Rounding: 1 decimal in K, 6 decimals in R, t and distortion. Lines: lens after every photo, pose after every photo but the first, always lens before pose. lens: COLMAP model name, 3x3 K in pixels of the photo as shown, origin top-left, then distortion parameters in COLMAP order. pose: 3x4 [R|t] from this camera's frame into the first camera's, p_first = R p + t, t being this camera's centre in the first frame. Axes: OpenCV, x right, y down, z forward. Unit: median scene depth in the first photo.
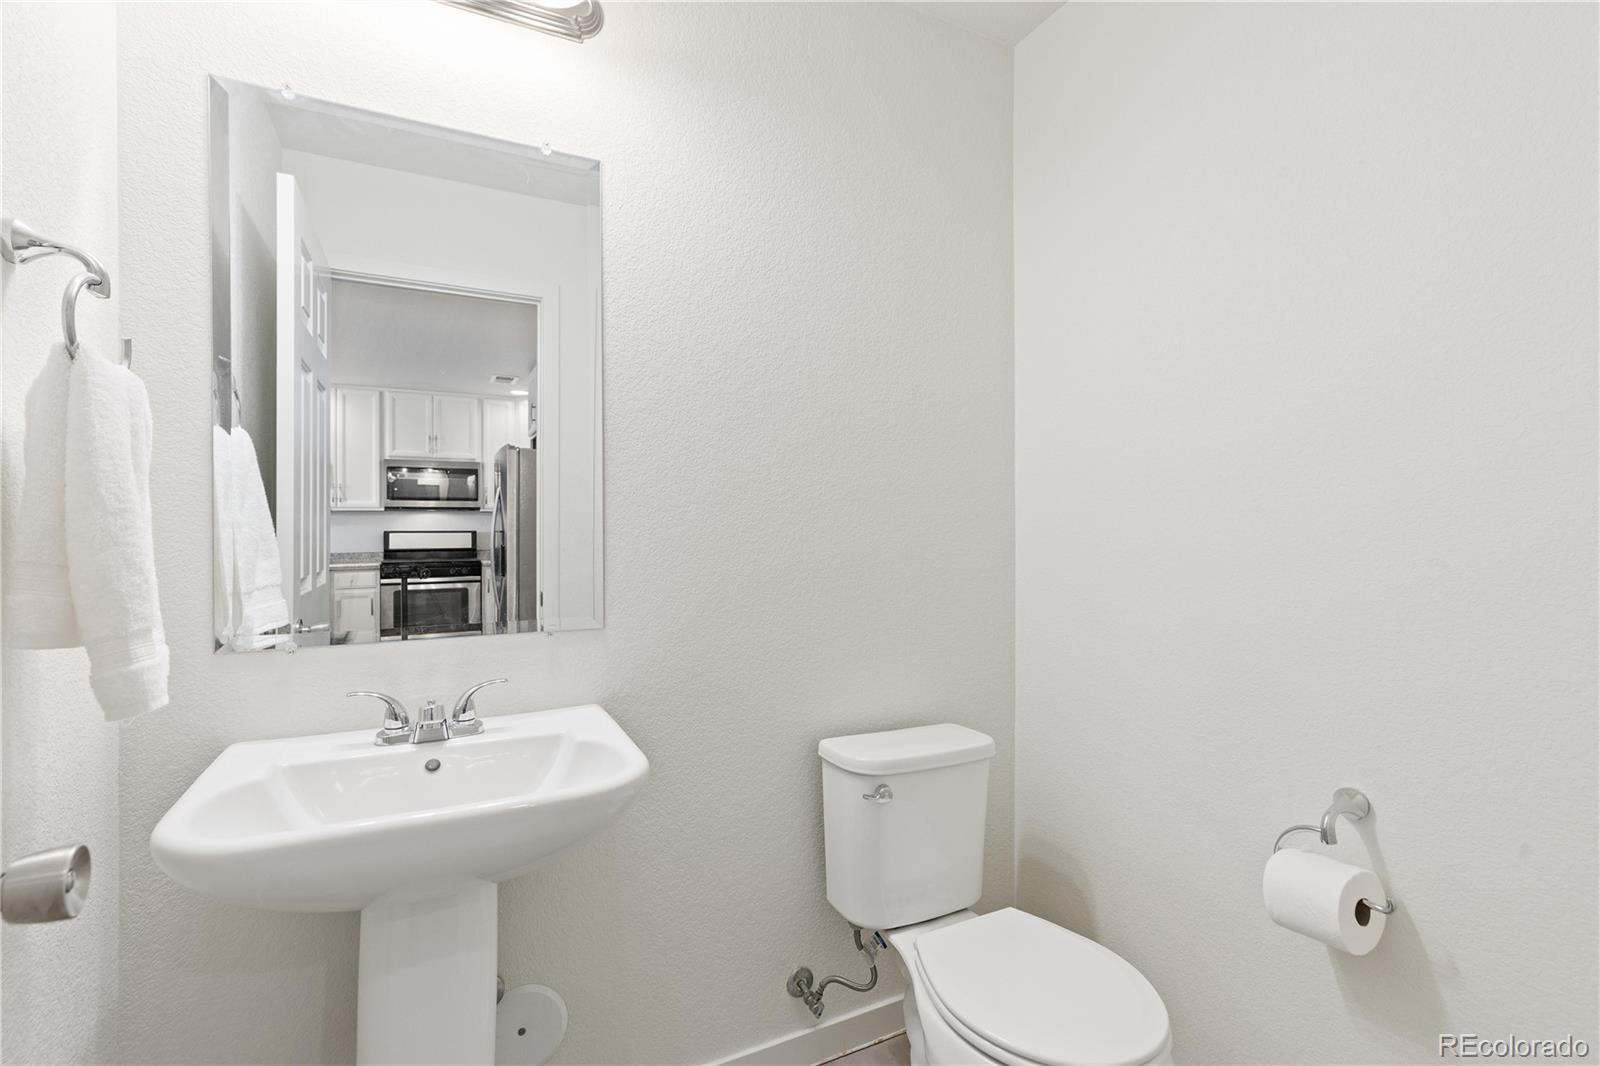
lens RADIAL K [[730.9, 0, 803.4], [0, 730.9, 527.2], [0, 0, 1]] dist [0.009824, -0.002137]
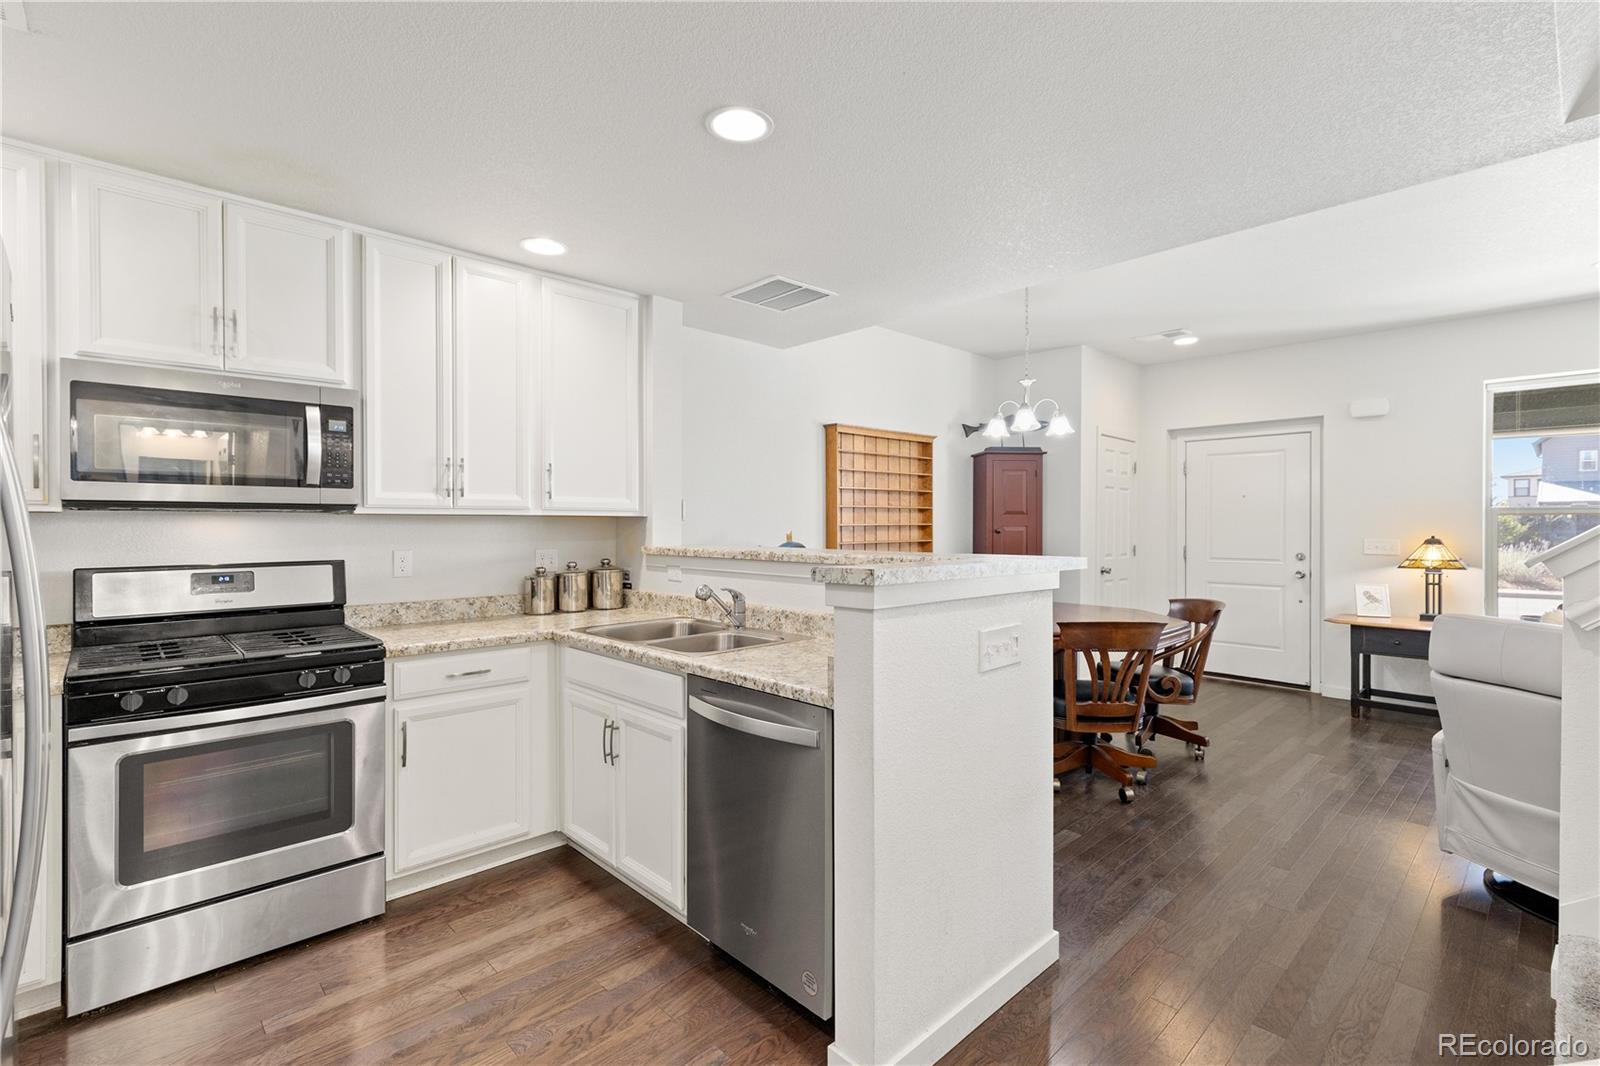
lens RADIAL K [[730.9, 0, 791.1], [0, 730.9, 525.5], [0, 0, 1]] dist [0.009824, -0.002137]
pose [[0.963757, -0.001558, 0.266778, -0.342973], [-0.001671, 0.999928, 0.011875, -0.021869], [-0.266777, -0.011890, 0.963685, 0.581418]]
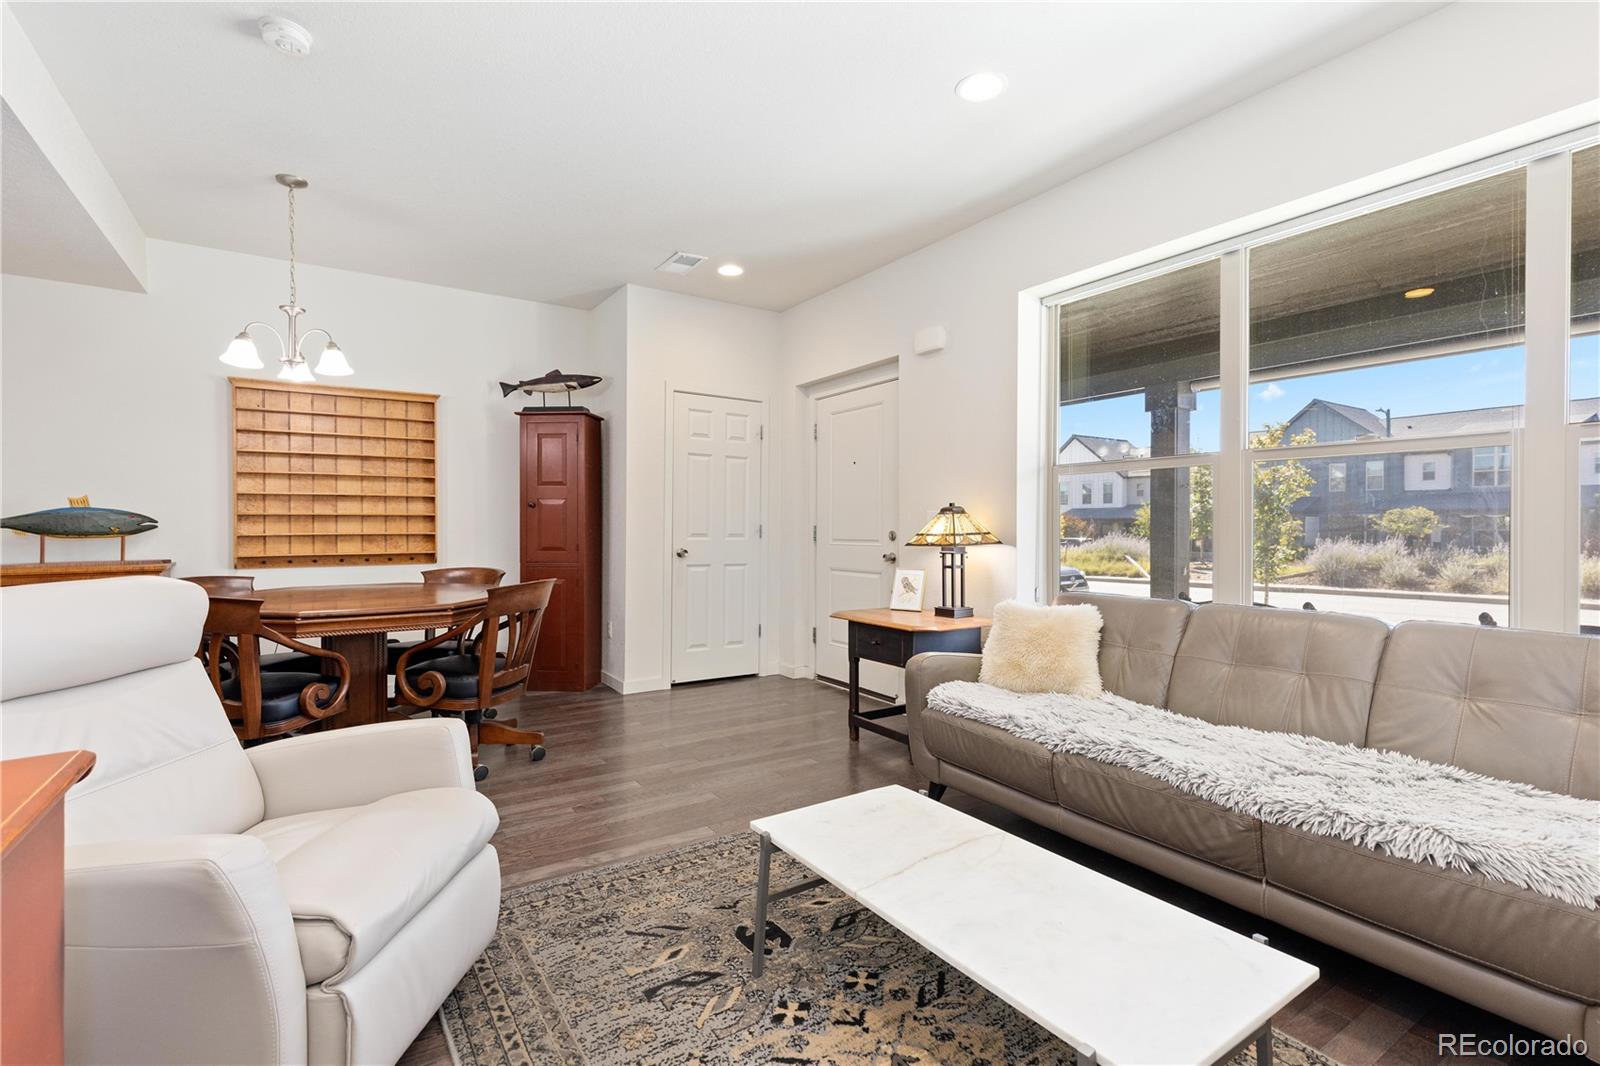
lens RADIAL K [[730.9, 0, 793.8], [0, 730.9, 524.1], [0, 0, 1]] dist [0.009824, -0.002137]
pose [[0.995396, -0.000299, 0.095851, 0.351346], [-0.000551, 0.999961, 0.008833, 0.009460], [-0.095850, -0.008845, 0.995357, 0.582329]]
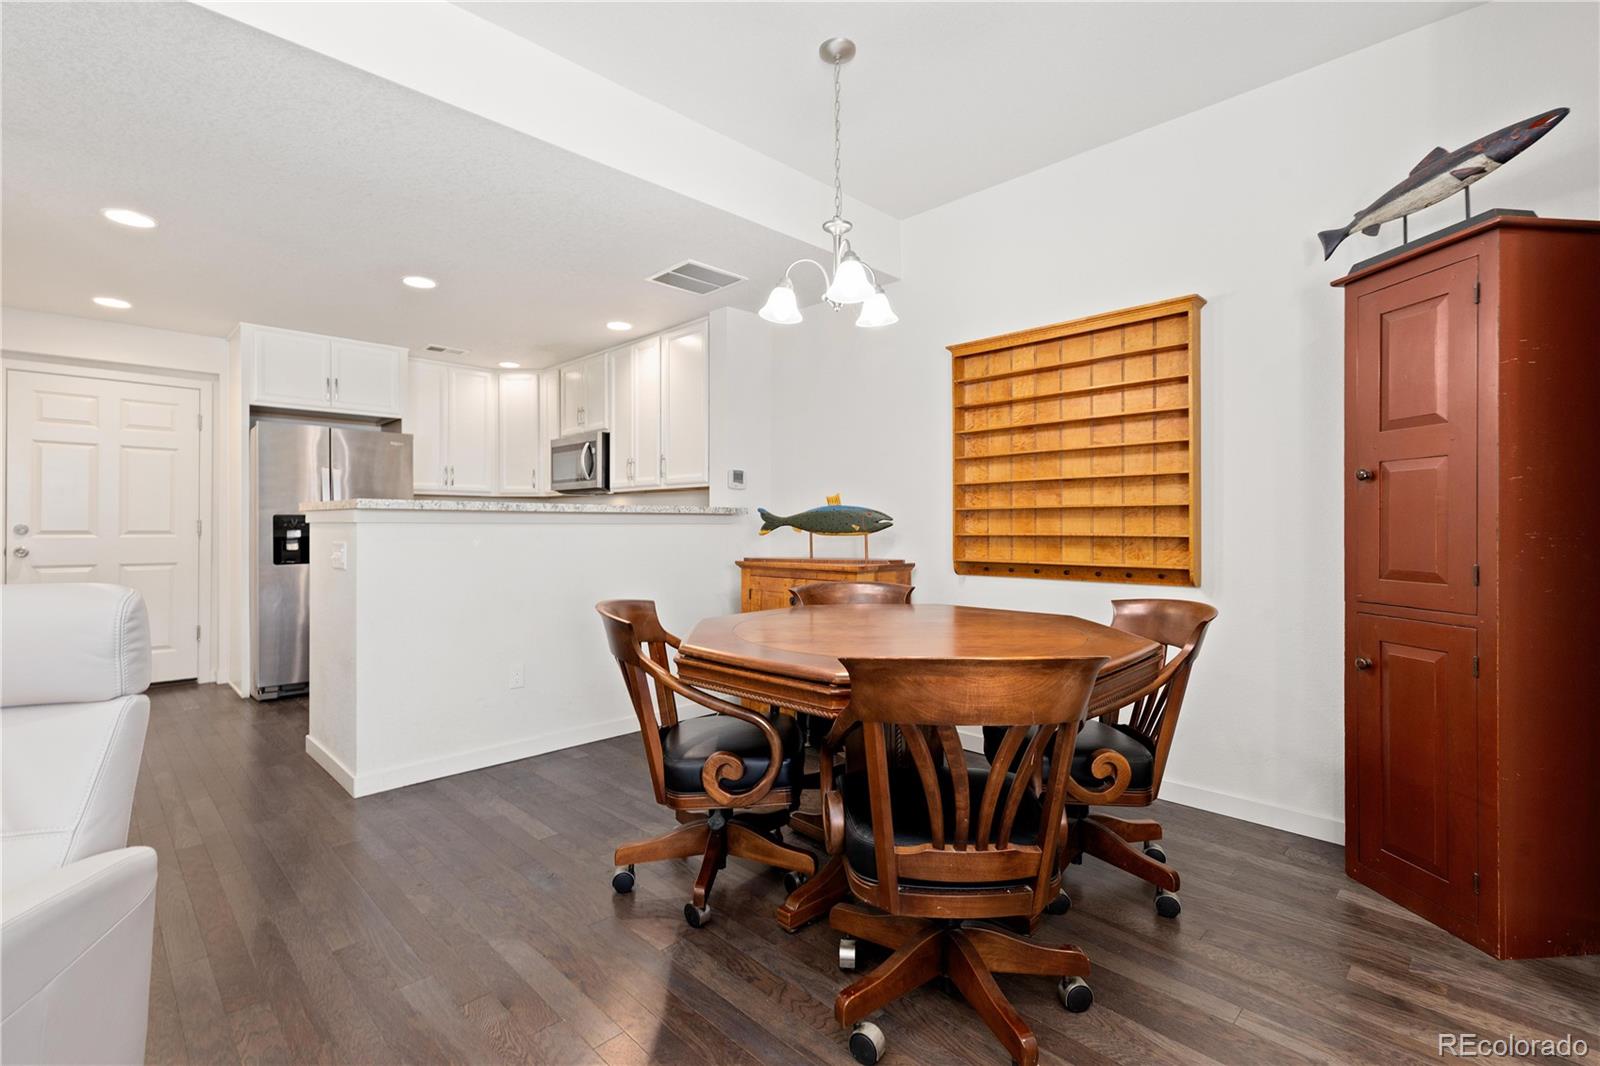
lens RADIAL K [[730.9, 0, 793.4], [0, 730.9, 522.1], [0, 0, 1]] dist [0.009824, -0.002137]
pose [[0.284480, -0.005582, -0.958666, 0.407366], [0.009350, 0.999952, -0.003047, 0.016897], [0.958636, -0.008097, 0.284519, 1.023732]]
